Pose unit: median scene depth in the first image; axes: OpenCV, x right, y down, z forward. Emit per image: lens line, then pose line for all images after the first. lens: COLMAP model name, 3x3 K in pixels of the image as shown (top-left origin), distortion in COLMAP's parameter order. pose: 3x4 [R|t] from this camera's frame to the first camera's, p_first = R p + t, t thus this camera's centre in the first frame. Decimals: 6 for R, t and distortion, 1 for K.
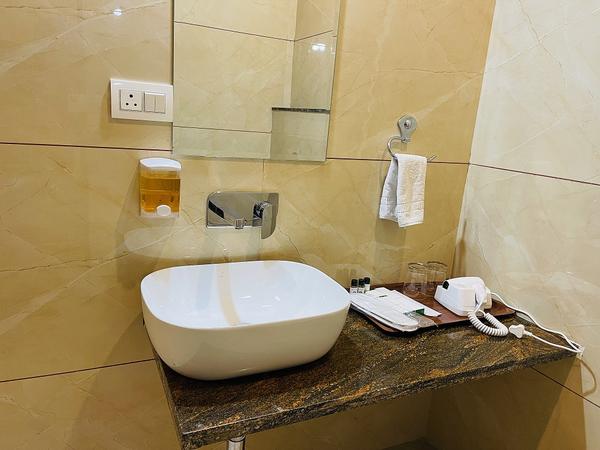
lens RADIAL K [[460.6, 0, 300.0], [0, 460.6, 225.0], [0, 0, 1]] dist [0.030528, -0.003759]
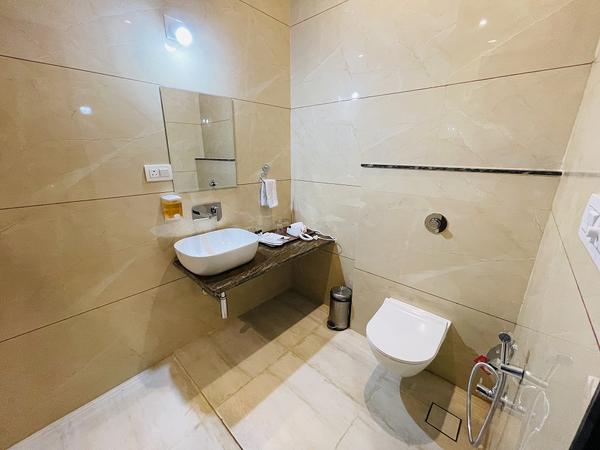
lens RADIAL K [[243.2, 0, 300.0], [0, 243.2, 225.0], [0, 0, 1]] dist [0.001749, 0.000143]
pose [[0.922006, -0.178960, 0.343335, -0.118915], [0.153832, 0.983093, 0.099319, -0.011902], [-0.355304, -0.038757, 0.933947, -0.353160]]
